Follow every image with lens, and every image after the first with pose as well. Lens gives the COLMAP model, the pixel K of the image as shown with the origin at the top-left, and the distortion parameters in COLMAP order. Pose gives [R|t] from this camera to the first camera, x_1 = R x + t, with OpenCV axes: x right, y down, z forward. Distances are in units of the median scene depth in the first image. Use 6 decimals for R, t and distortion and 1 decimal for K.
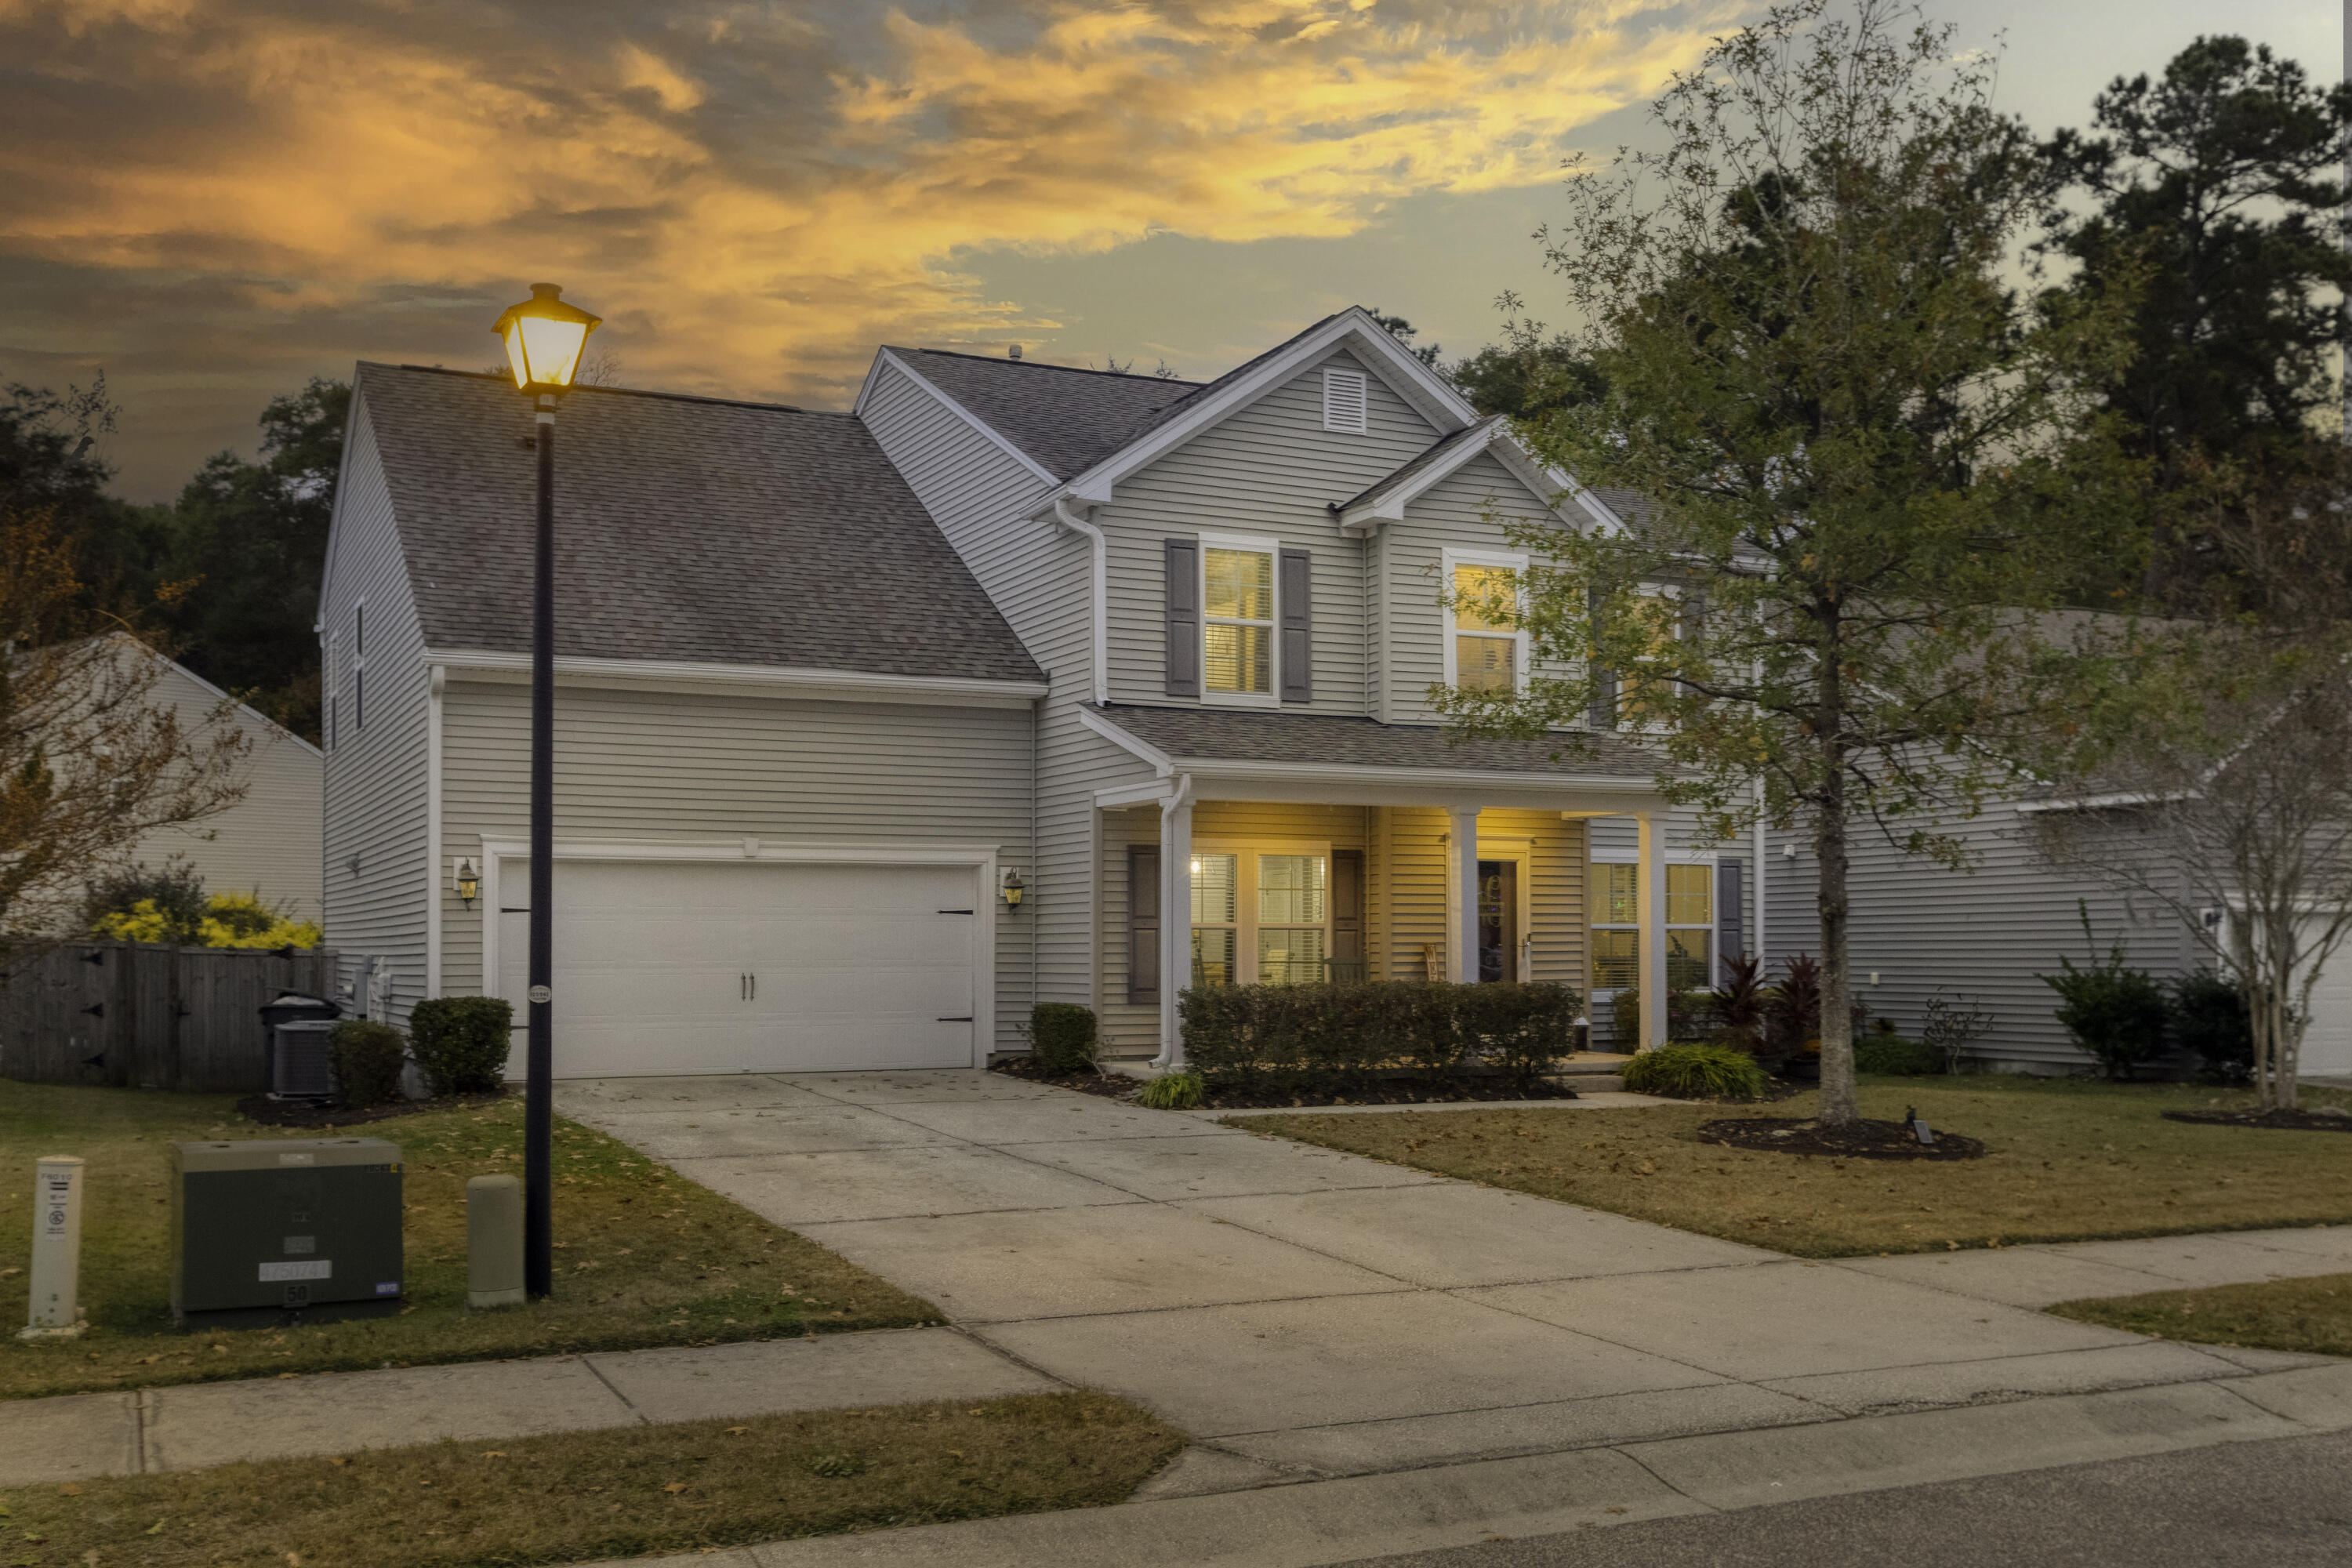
lens RADIAL K [[2195.3, 0, 1176.7], [0, 2195.3, 789.2], [0, 0, 1]] dist [-0.007979, 0.000000]
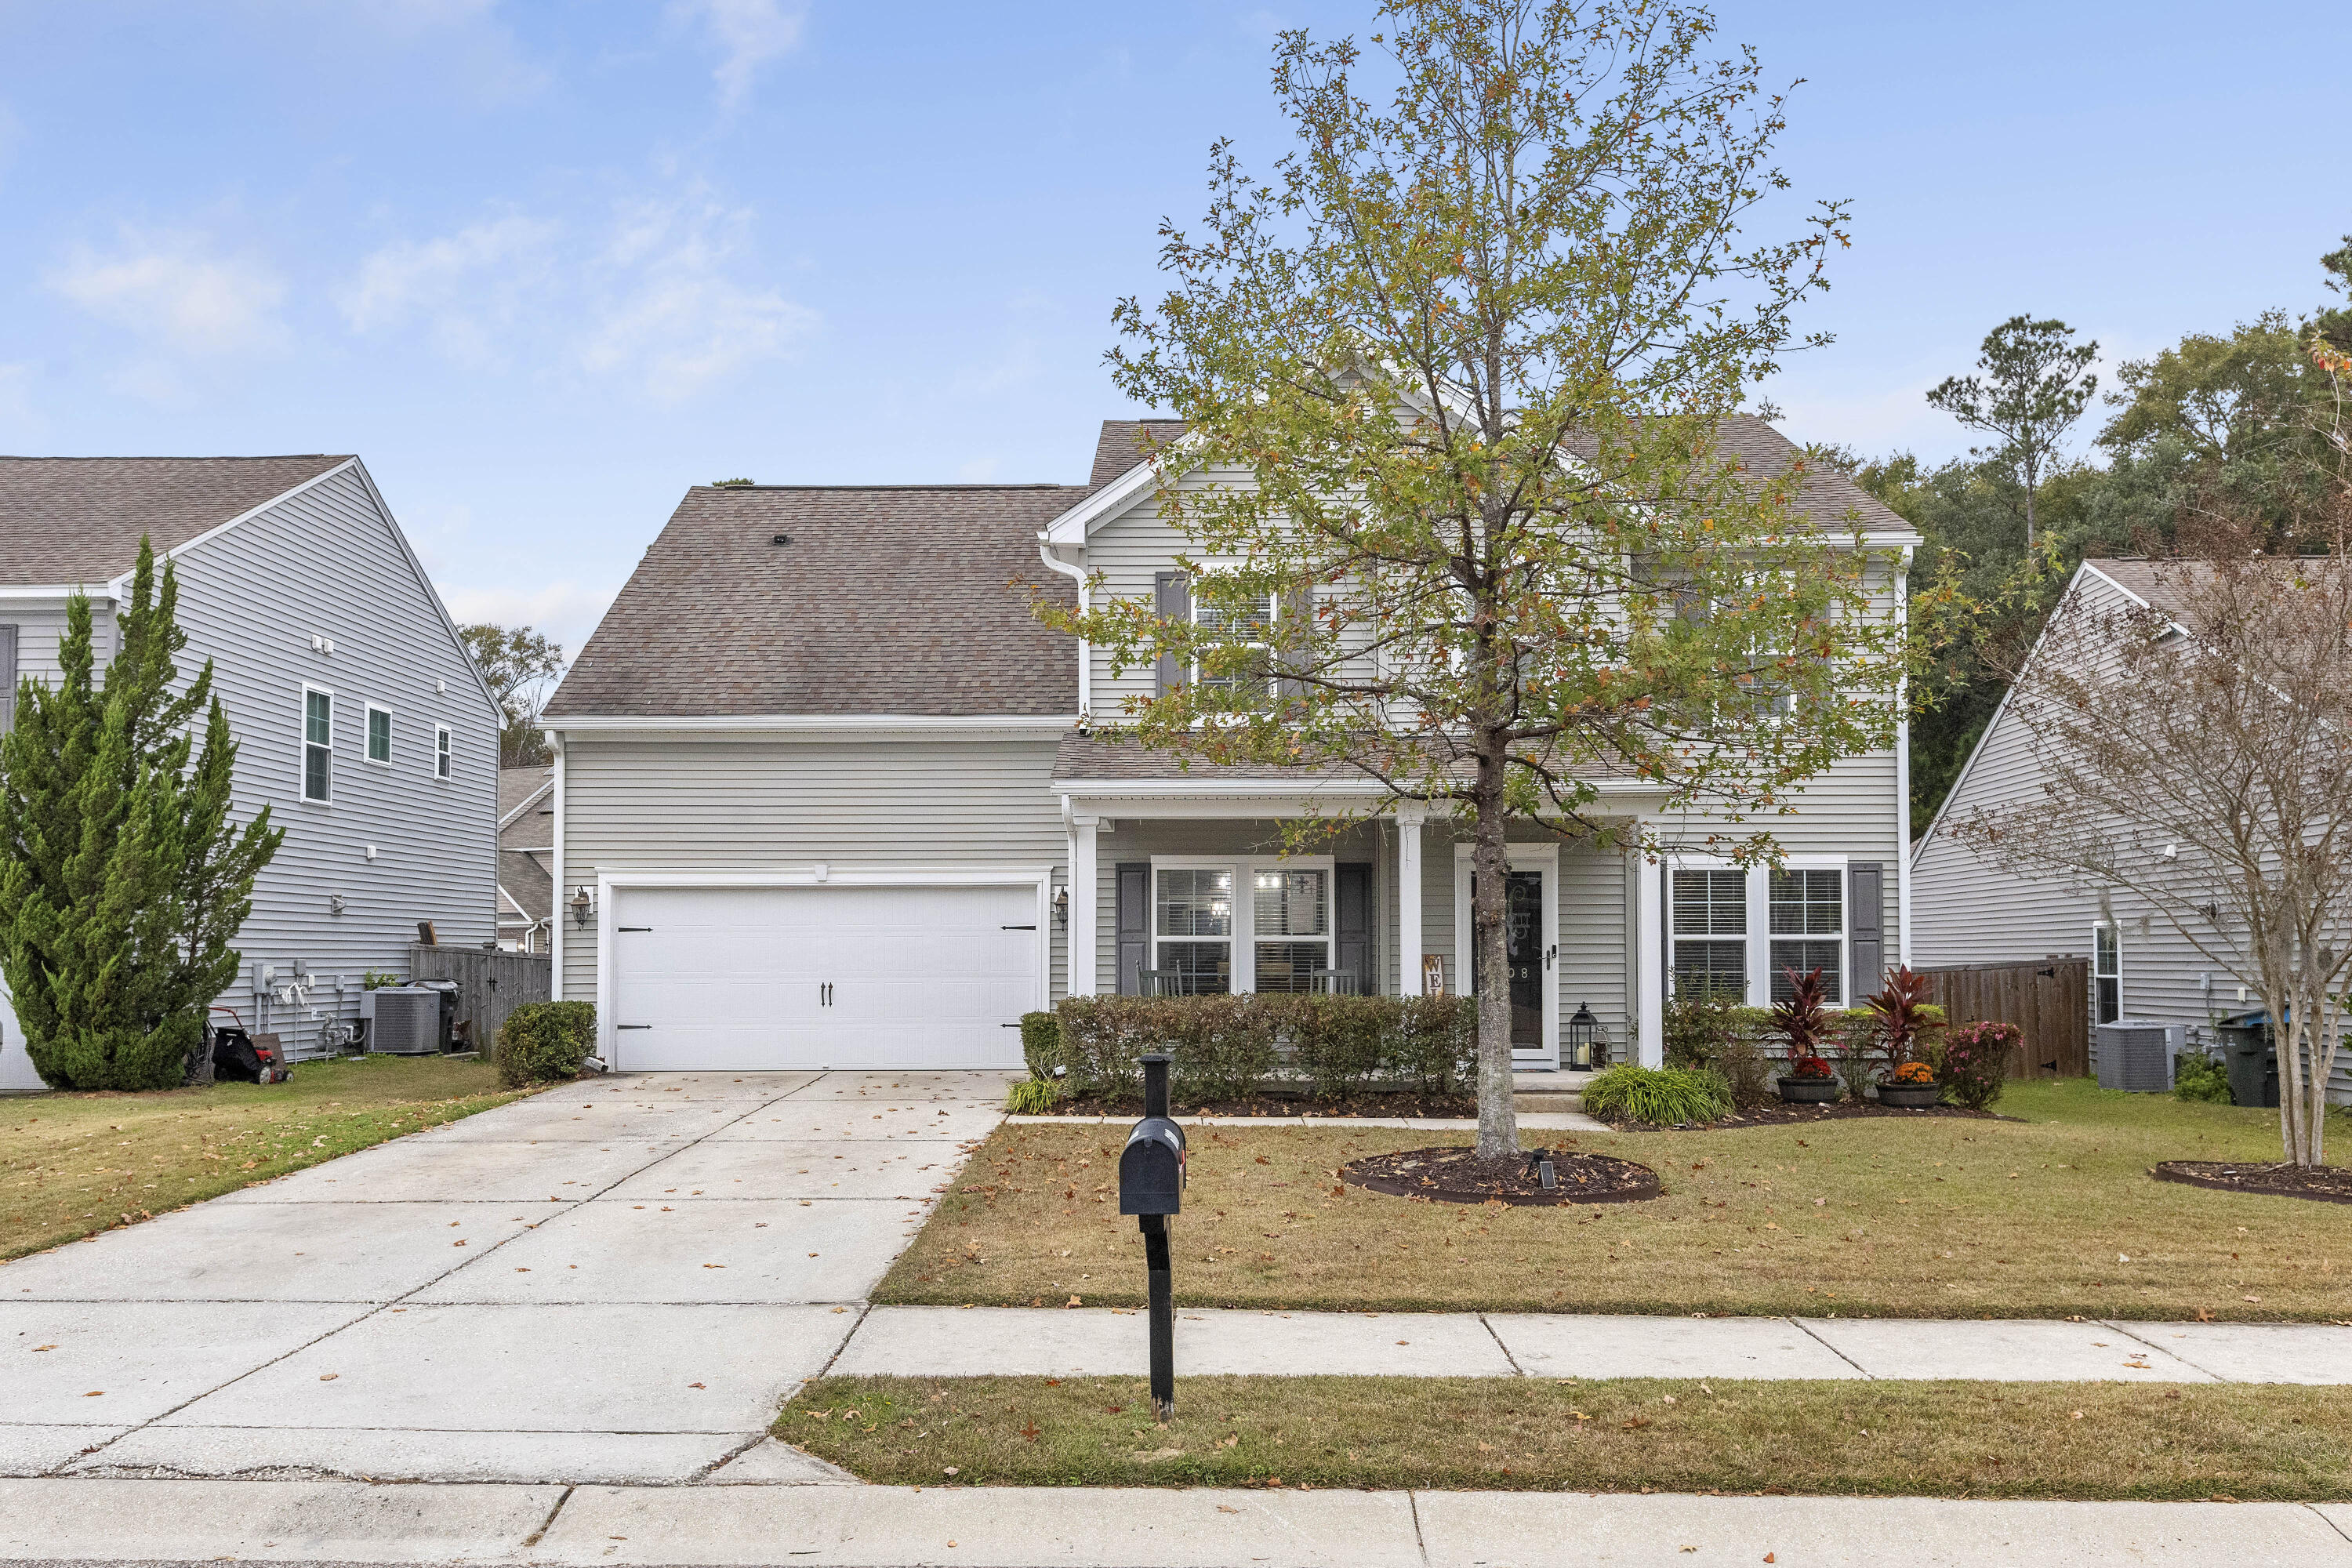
lens RADIAL K [[1909.6, 0, 1161.0], [0, 1909.6, 792.9], [0, 0, 1]] dist [0.011534, -0.009900]
pose [[0.894484, -0.039255, -0.445374, 0.436285], [0.032931, 0.999217, -0.021932, 0.013117], [0.445886, 0.004952, 0.895076, 0.192829]]
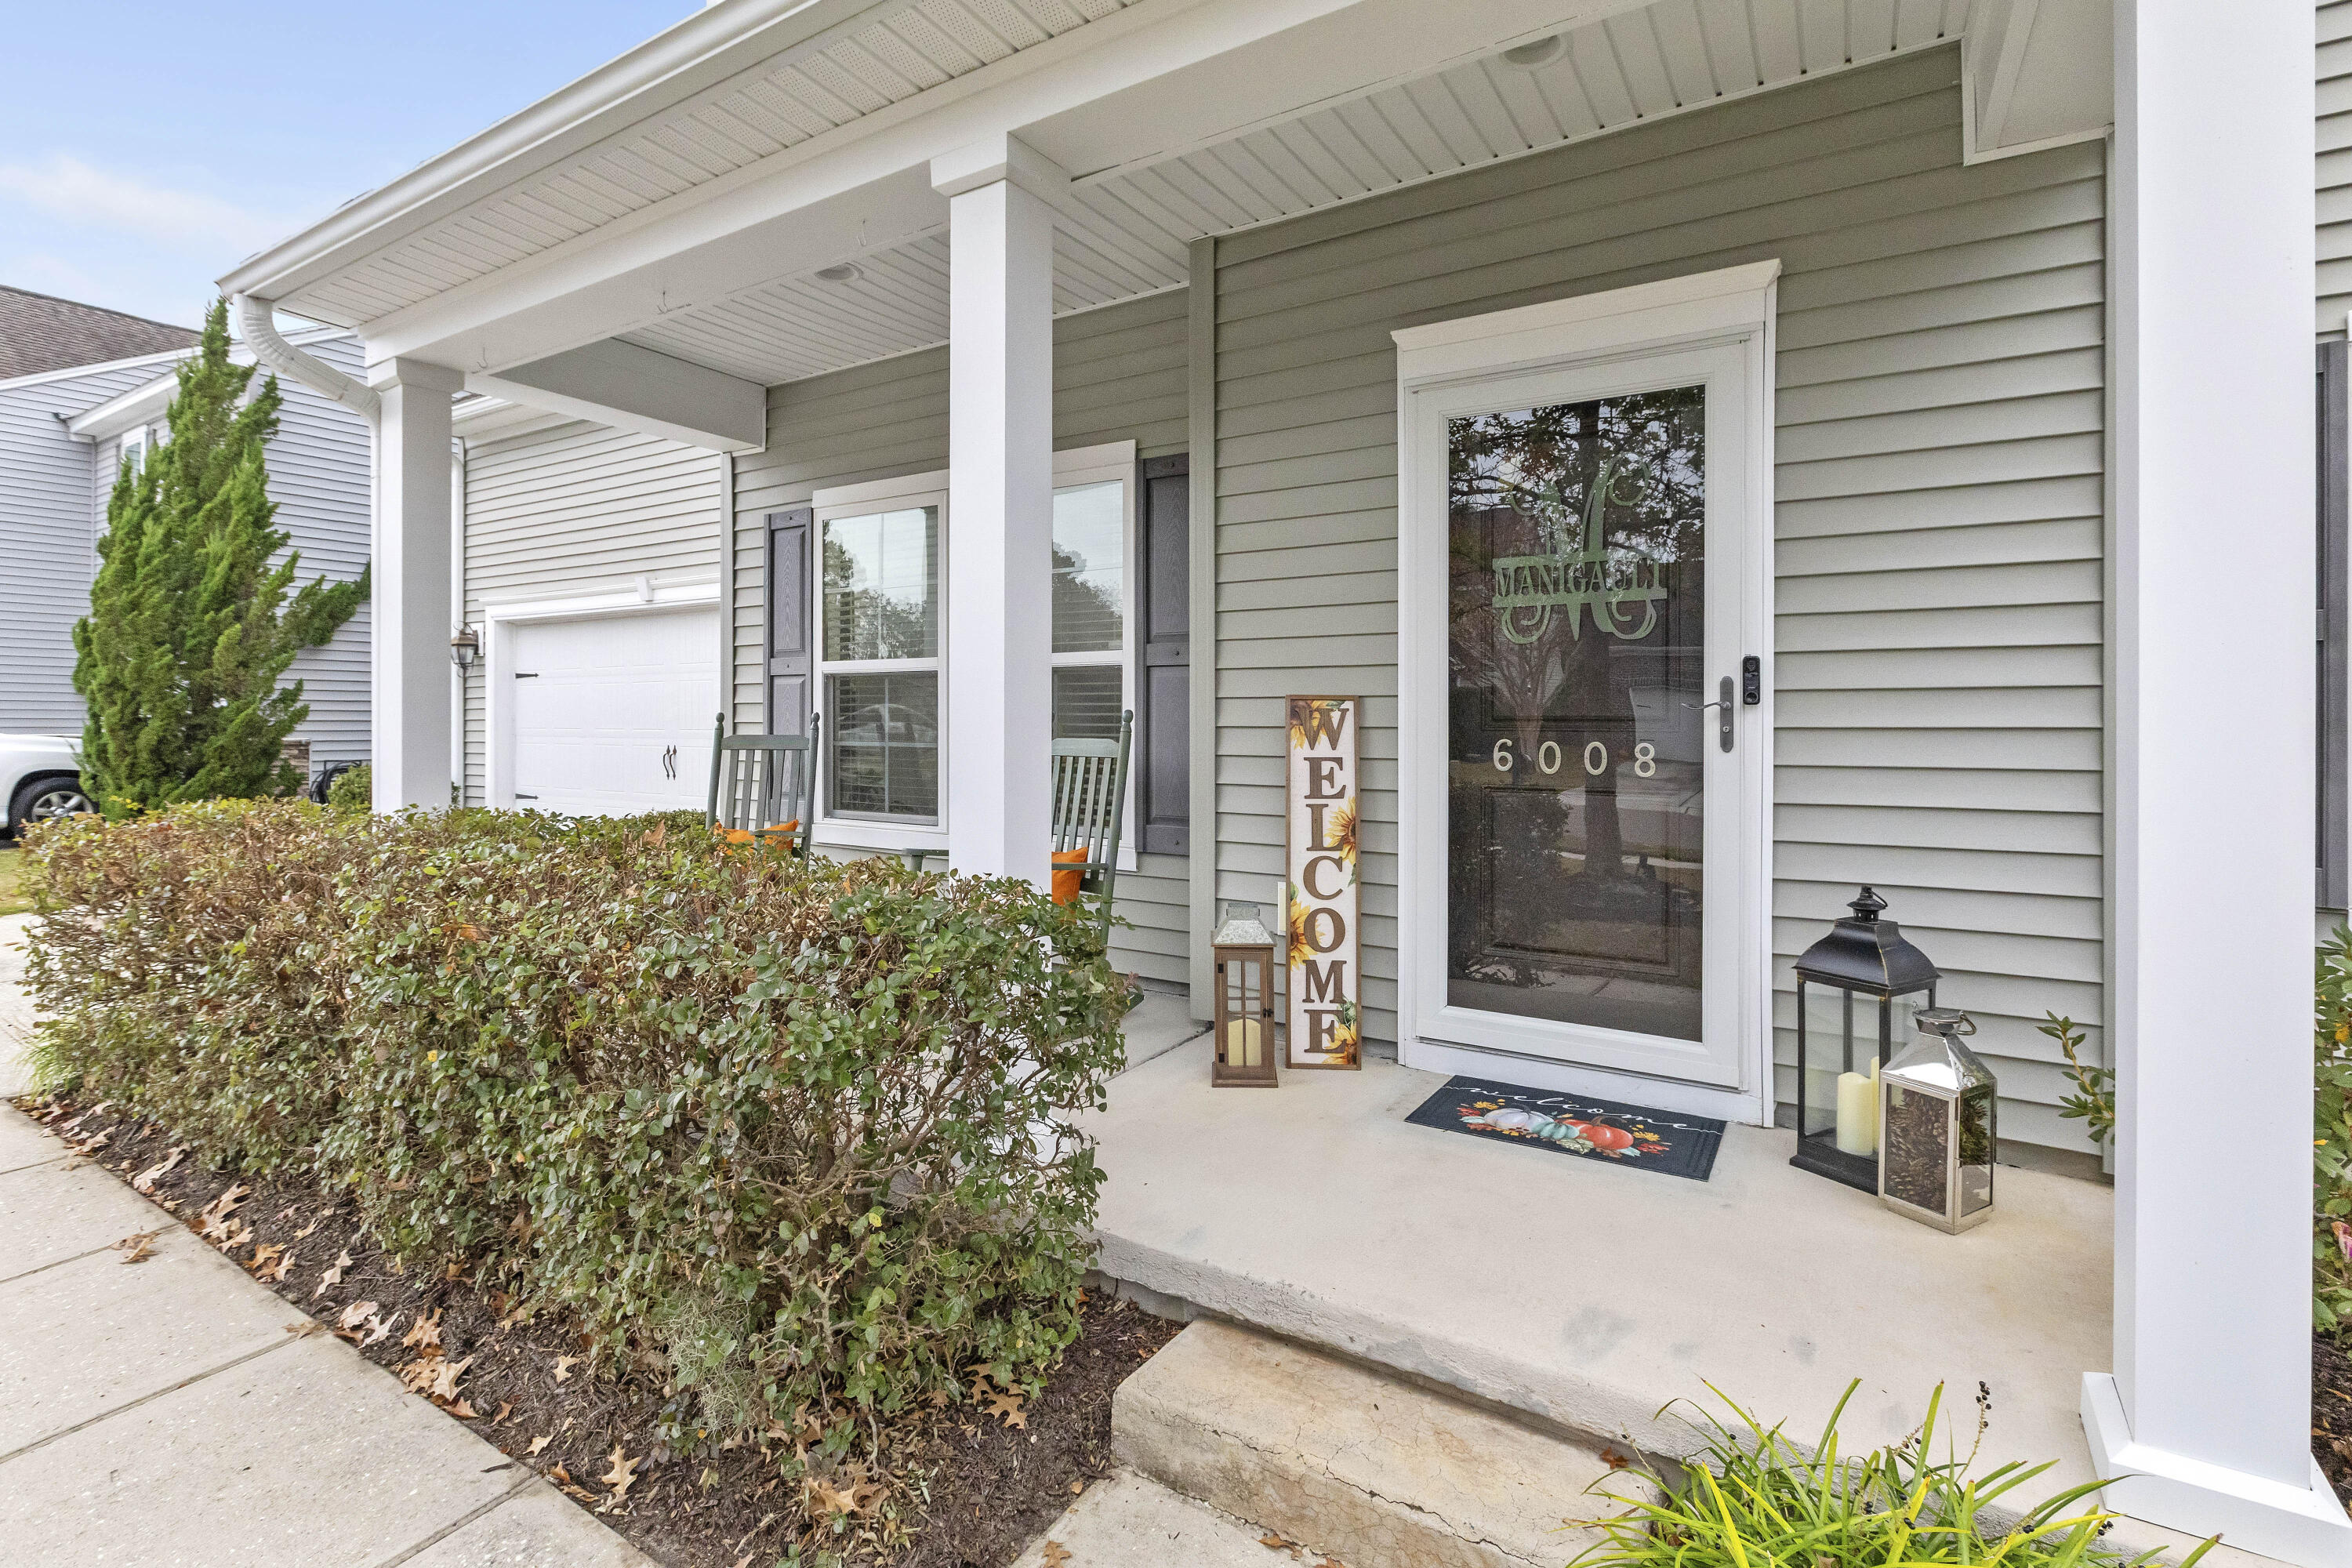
lens RADIAL K [[1098.8, 0, 1154.5], [0, 1098.8, 691.1], [0, 0, 1]] dist [-0.001695, -0.000080]
pose [[0.520421, -0.018546, -0.853708, 0.264277], [0.062524, 0.997908, 0.016436, 0.072875], [0.851618, -0.061931, 0.520492, 0.999619]]
